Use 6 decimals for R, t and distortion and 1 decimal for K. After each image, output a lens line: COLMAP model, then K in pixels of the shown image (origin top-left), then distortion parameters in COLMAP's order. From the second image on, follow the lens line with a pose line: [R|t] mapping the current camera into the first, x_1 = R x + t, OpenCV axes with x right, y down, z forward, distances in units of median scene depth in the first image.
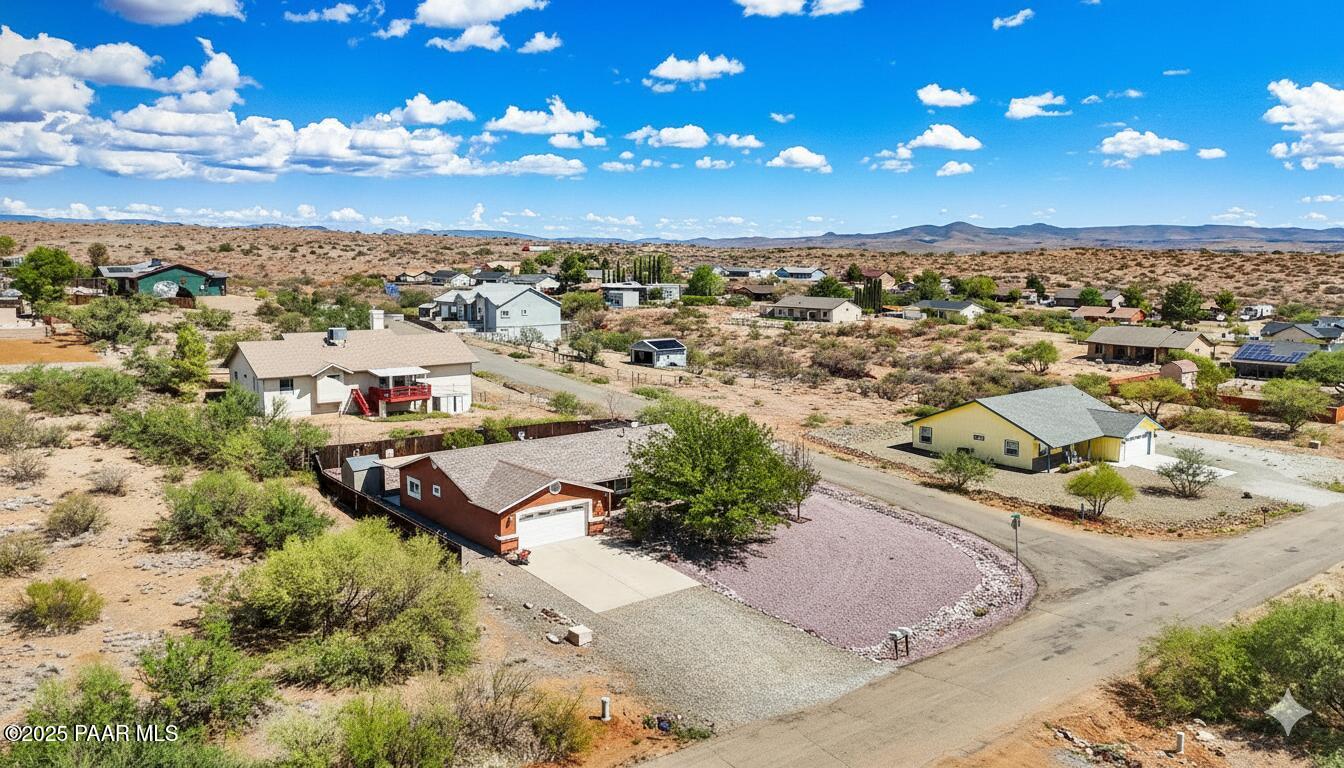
lens RADIAL K [[1019.3, 0, 672.0], [0, 1019.3, 384.0], [0, 0, 1]] dist [0.005884, 0.001612]
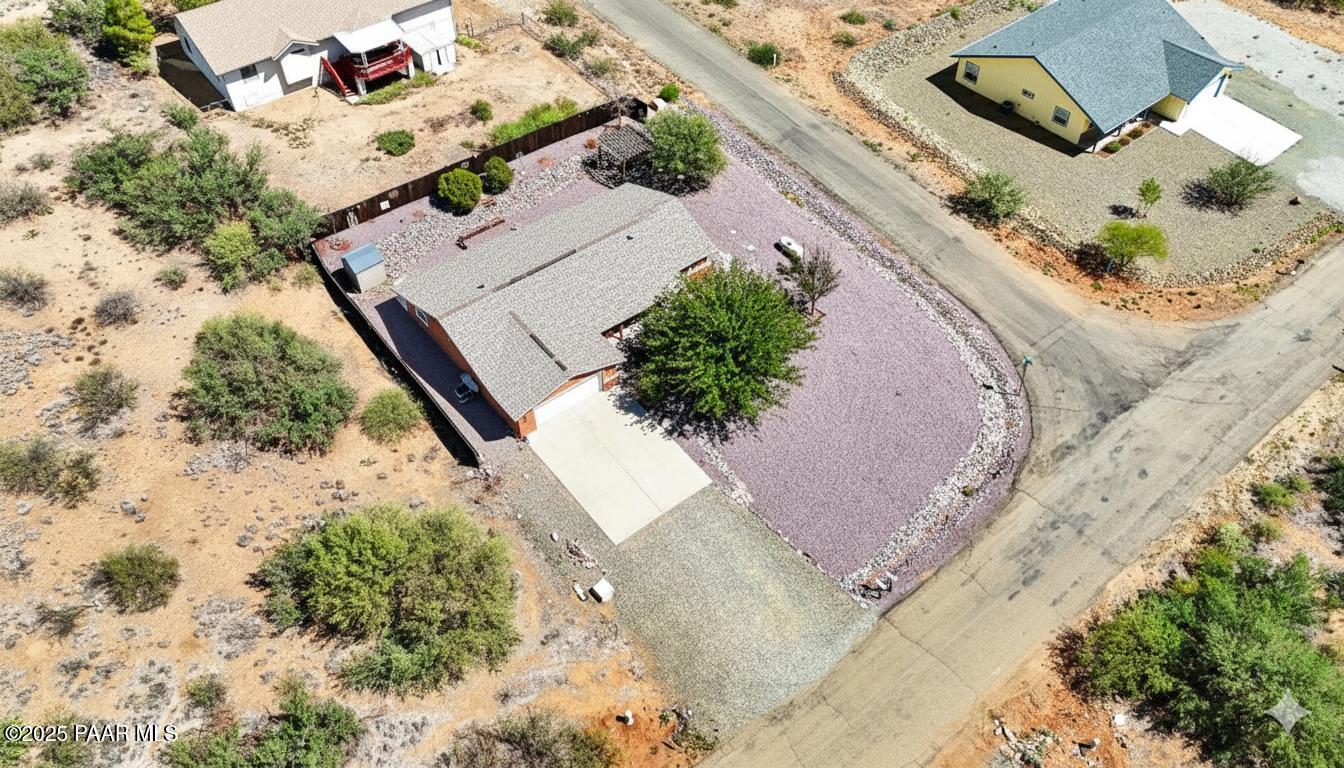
lens RADIAL K [[1019.3, 0, 672.0], [0, 1019.3, 384.0], [0, 0, 1]] dist [0.005884, 0.001612]
pose [[0.999903, 0.000673, -0.013908, 0.001370], [0.008670, 0.751493, 0.659685, -0.551005], [0.010896, -0.659741, 0.751414, 0.243340]]
